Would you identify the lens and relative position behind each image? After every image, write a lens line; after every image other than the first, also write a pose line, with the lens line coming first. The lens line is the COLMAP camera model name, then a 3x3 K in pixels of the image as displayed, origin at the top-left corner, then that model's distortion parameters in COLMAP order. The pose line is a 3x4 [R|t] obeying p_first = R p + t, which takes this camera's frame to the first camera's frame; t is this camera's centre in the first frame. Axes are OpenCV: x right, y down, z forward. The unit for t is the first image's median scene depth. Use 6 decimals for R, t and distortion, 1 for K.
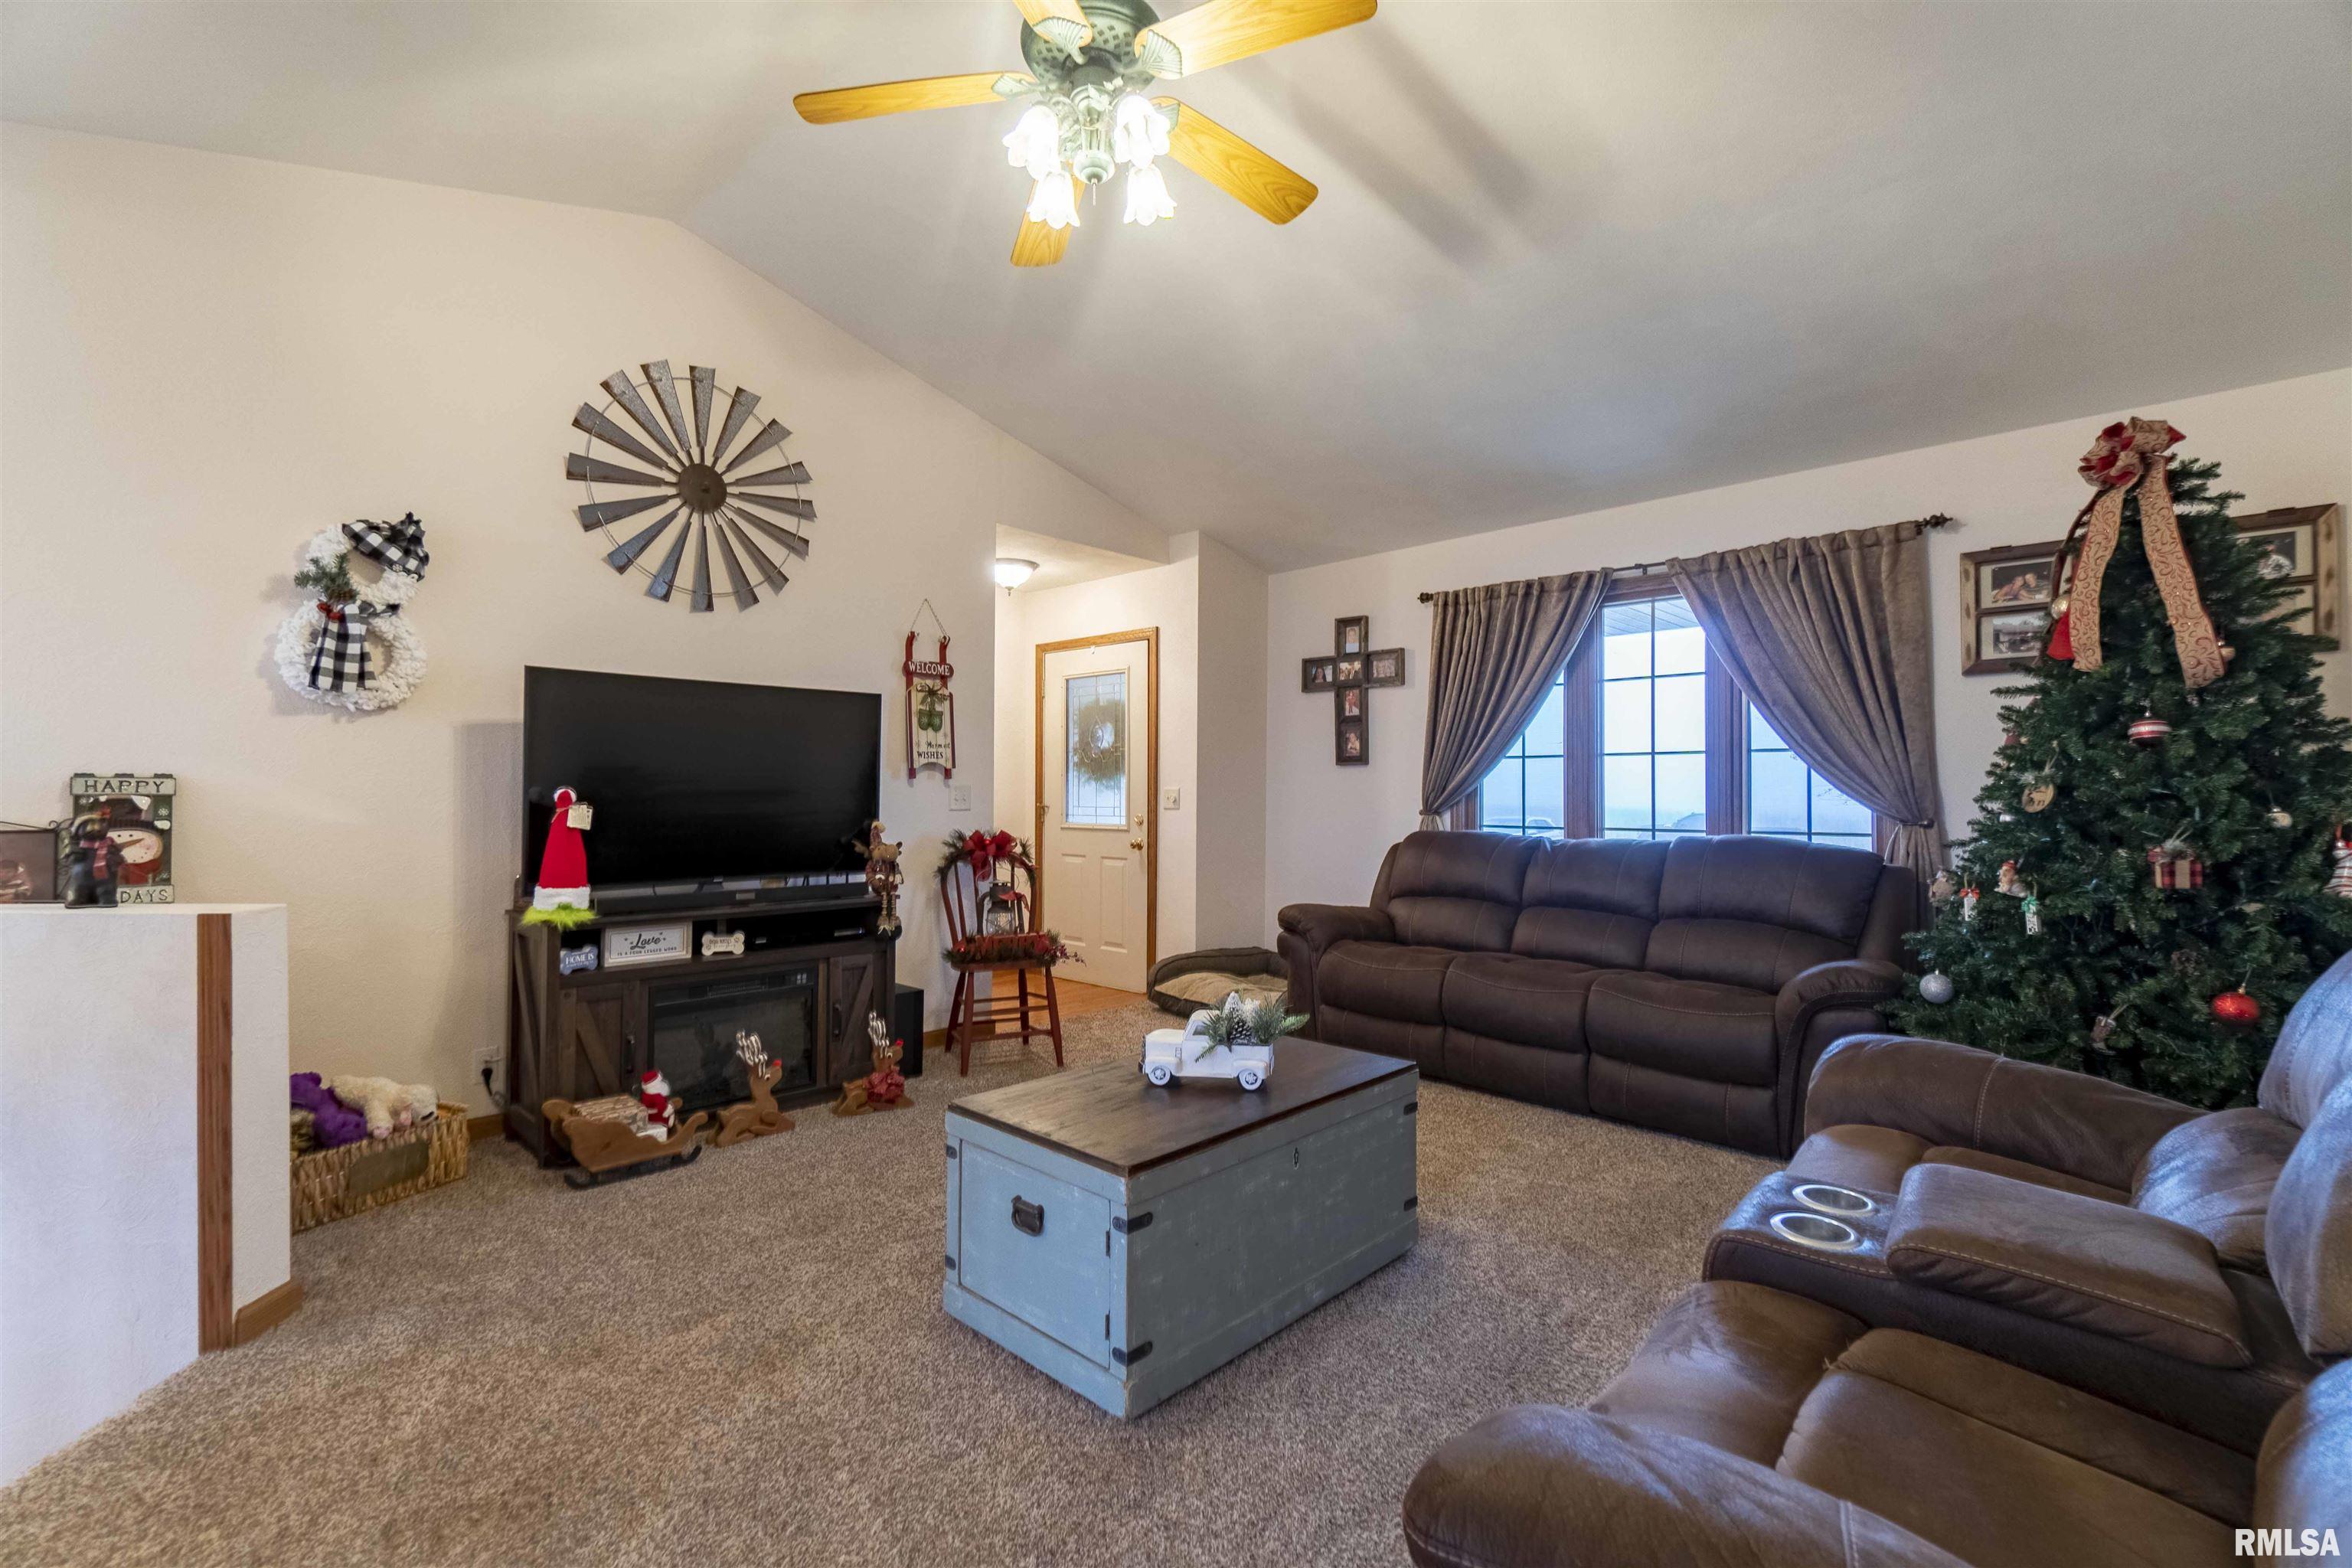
lens RADIAL K [[1008.8, 0, 1176.0], [0, 1008.8, 784.0], [0, 0, 1]] dist [0.000953, 0.000050]
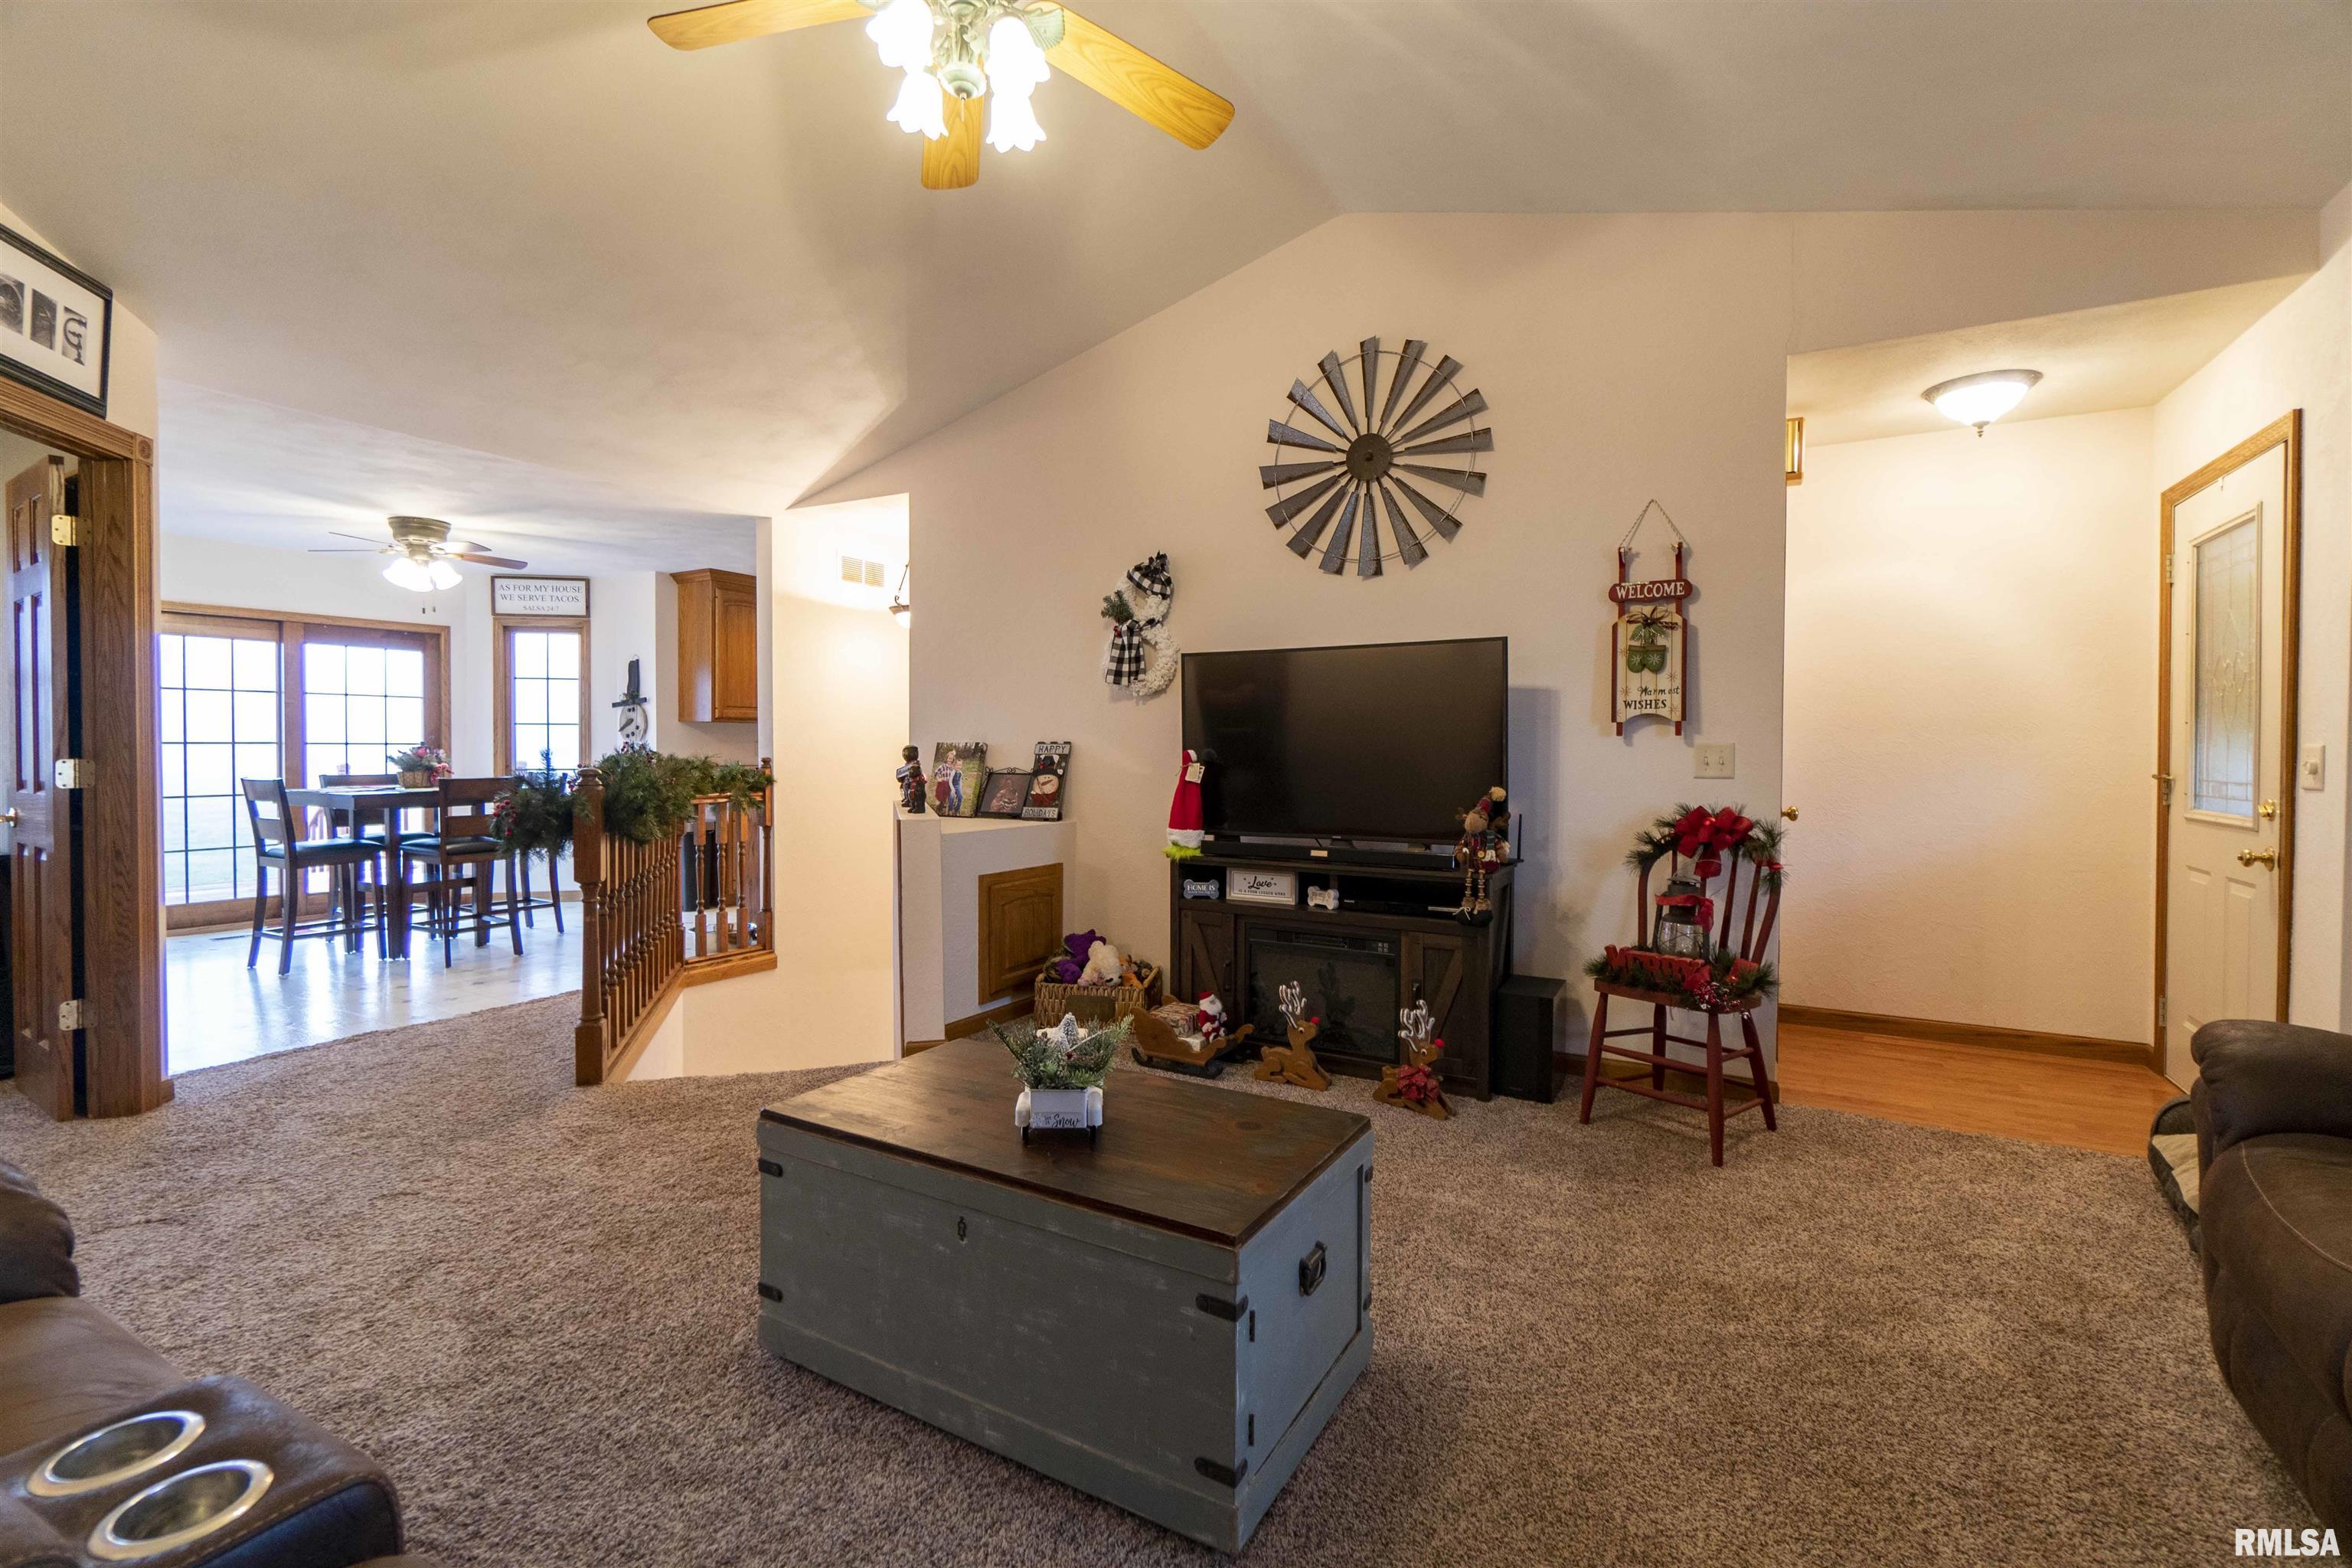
lens RADIAL K [[1045.0, 0, 1171.3], [0, 1045.0, 765.3], [0, 0, 1]] dist [0.000110, 0.000023]
pose [[0.235610, 0.012348, -0.971769, 0.535722], [0.007338, 0.999868, 0.014485, 0.004064], [0.971820, -0.010544, 0.235489, 0.562932]]
